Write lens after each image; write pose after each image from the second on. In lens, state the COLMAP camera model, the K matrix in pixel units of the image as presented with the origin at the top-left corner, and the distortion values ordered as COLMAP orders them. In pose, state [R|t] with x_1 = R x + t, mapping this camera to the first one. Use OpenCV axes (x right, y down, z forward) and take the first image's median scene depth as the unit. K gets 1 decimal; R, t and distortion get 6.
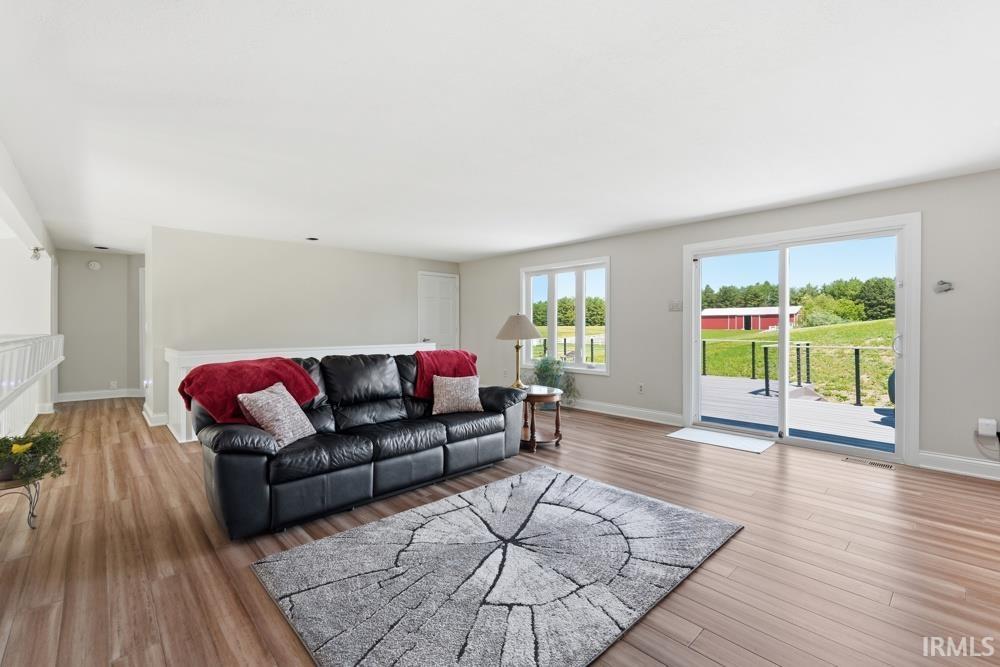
lens RADIAL K [[429.5, 0, 500.4], [0, 429.5, 325.1], [0, 0, 1]] dist [0.000653, 0.000536]
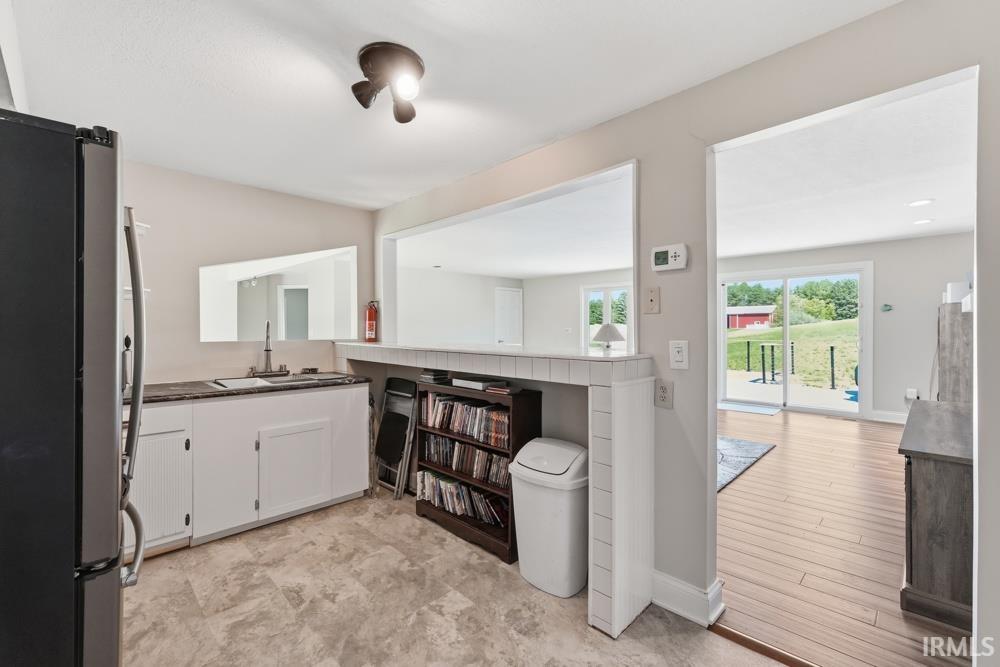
lens RADIAL K [[421.3, 0, 502.0], [0, 421.3, 325.2], [0, 0, 1]] dist [-0.001704, -0.000170]
pose [[0.999423, -0.003593, 0.033773, -0.469927], [0.003558, 0.999993, 0.001109, -0.031294], [-0.033777, -0.000988, 0.999429, -0.532927]]
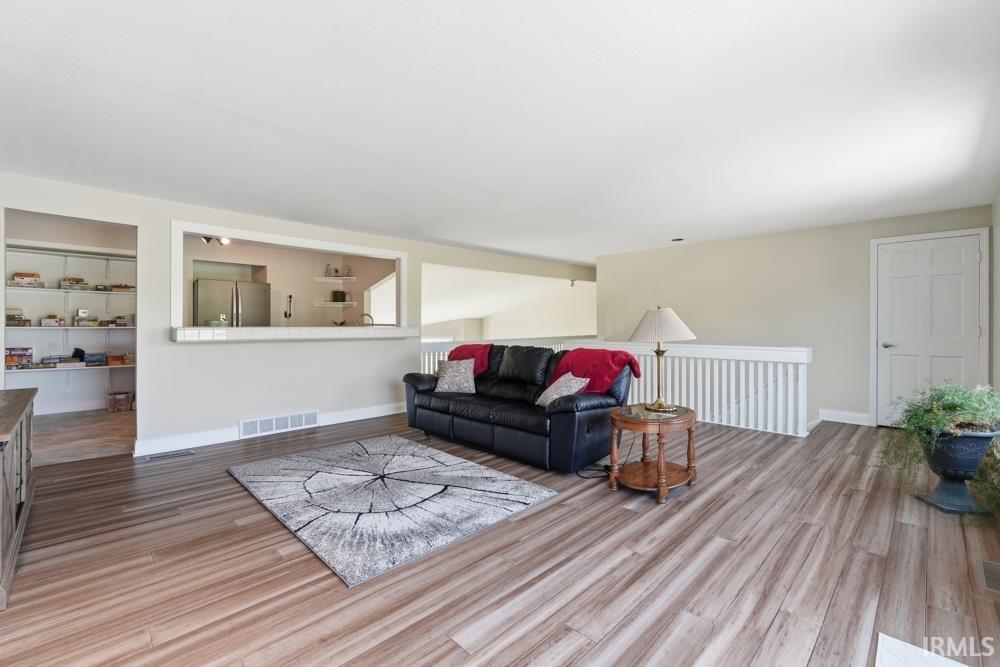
lens RADIAL K [[429.5, 0, 500.4], [0, 429.5, 325.1], [0, 0, 1]] dist [0.000653, 0.000536]
pose [[0.037697, 0.000960, -0.999289, 0.963086], [0.000101, 1.000000, 0.000964, 0.005599], [0.999289, -0.000138, 0.037697, 0.896516]]
